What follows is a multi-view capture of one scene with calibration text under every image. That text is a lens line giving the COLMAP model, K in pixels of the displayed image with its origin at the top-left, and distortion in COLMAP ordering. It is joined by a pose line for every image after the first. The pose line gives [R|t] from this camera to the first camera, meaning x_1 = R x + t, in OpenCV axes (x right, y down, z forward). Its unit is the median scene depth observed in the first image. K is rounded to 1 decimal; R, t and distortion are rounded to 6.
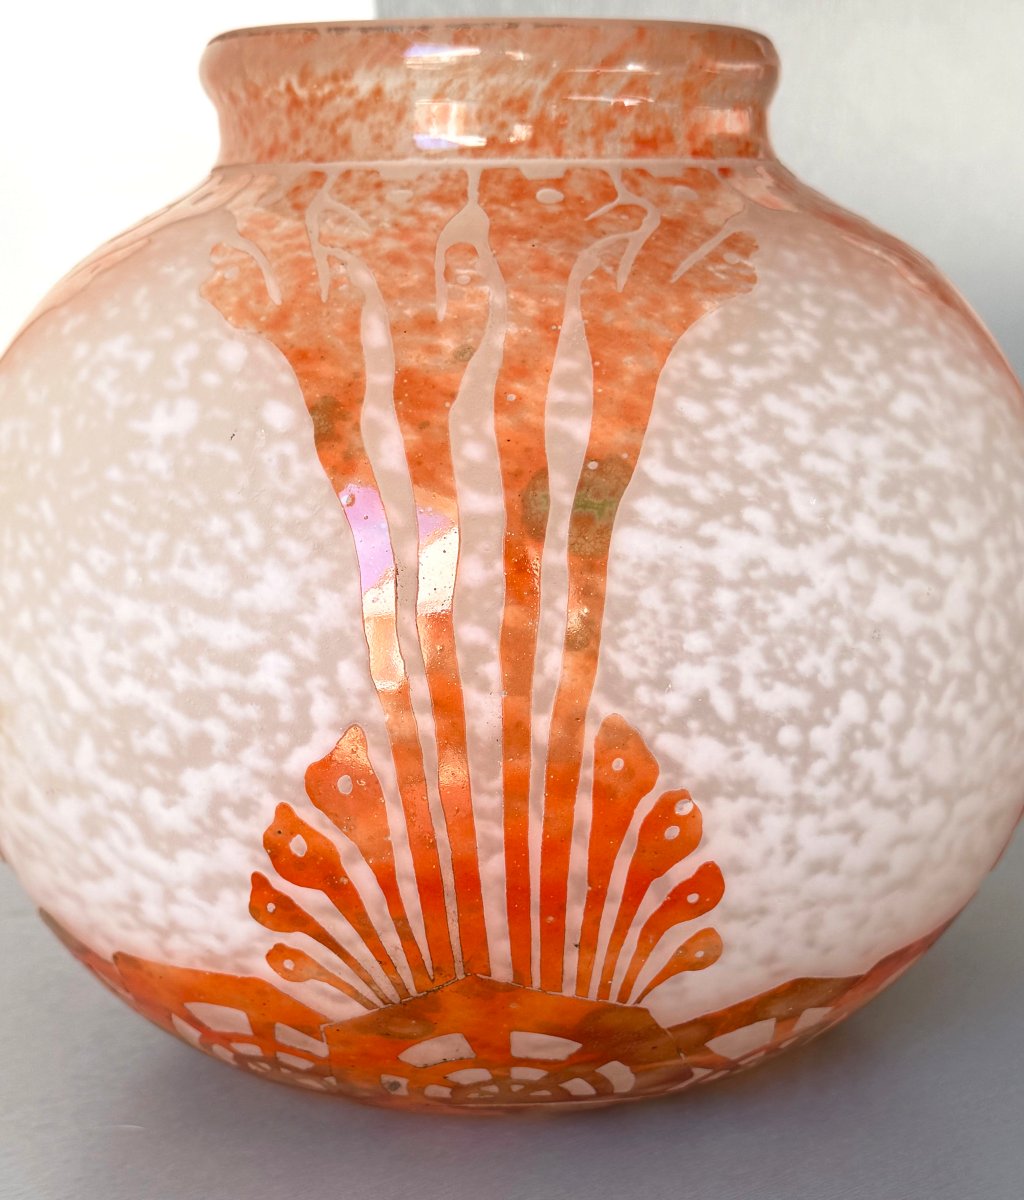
lens RADIAL K [[1905.3, 0, 525.8], [0, 1905.3, 680.9], [0, 0, 1]] dist [0.240251, 0.000000]
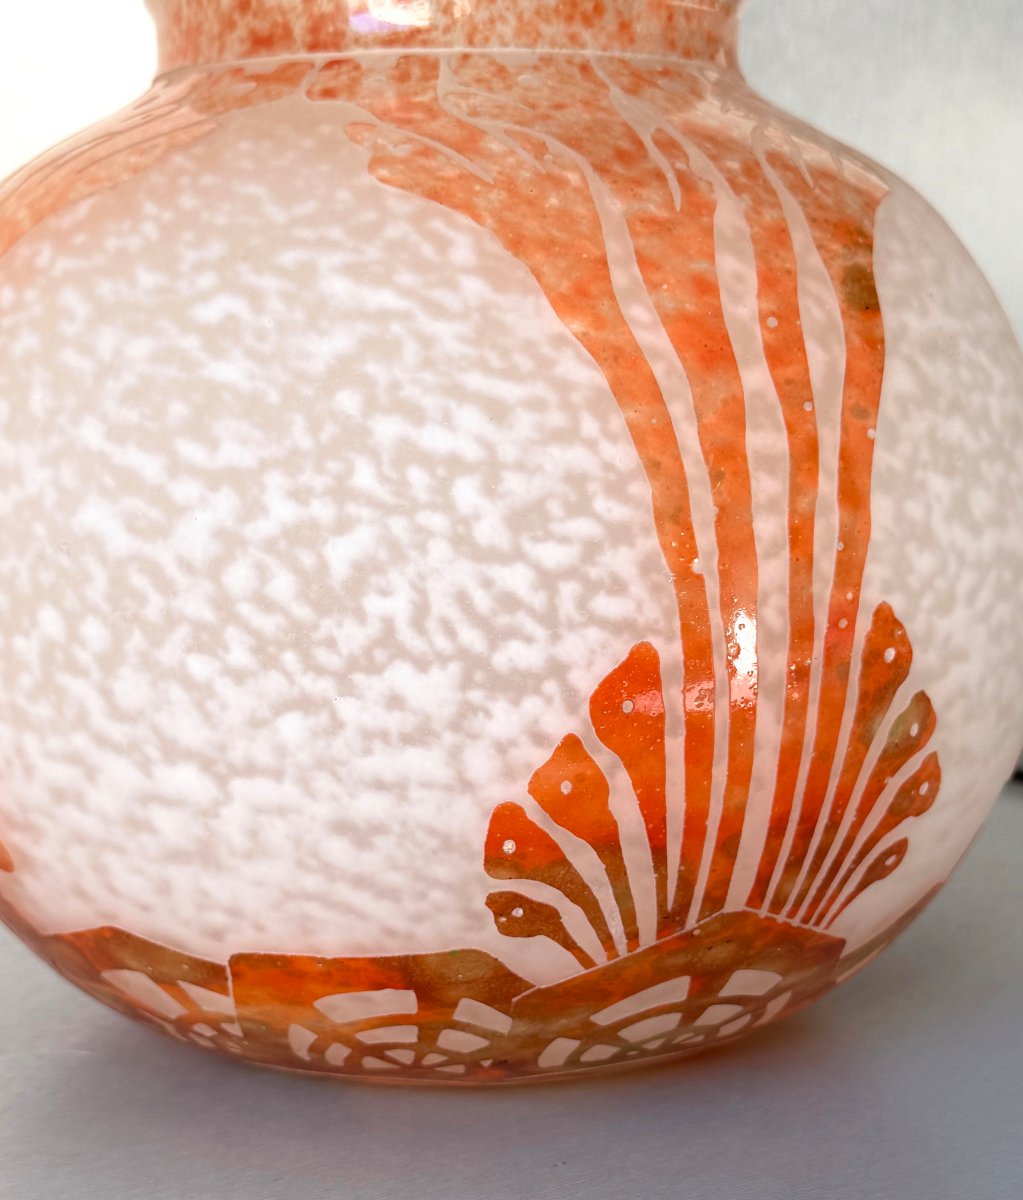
lens RADIAL K [[1905.3, 0, 503.7], [0, 1905.3, 646.0], [0, 0, 1]] dist [0.240251, 0.000000]
pose [[0.463126, 0.148237, -0.873808, 1.082102], [-0.197238, 0.978428, 0.061448, -0.075211], [0.864067, 0.143890, 0.482374, 0.740870]]
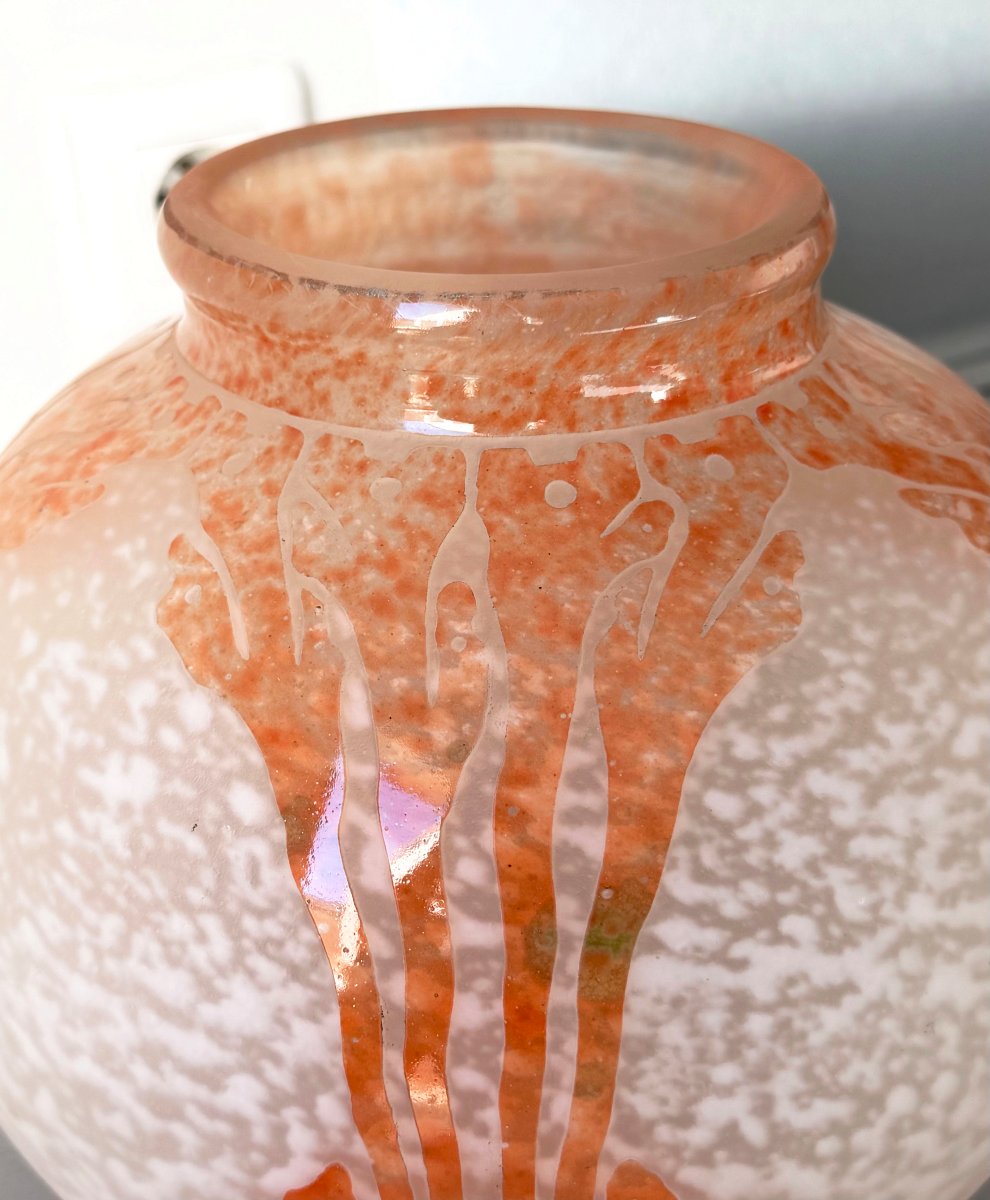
lens RADIAL K [[1734.8, 0, 493.3], [0, 1734.8, 597.4], [0, 0, 1]] dist [0.250550, 0.000000]
pose [[0.999640, 0.005042, -0.026367, 0.003393], [0.001408, 0.971009, 0.239039, -0.408507], [0.026808, -0.238990, 0.970652, 0.249114]]
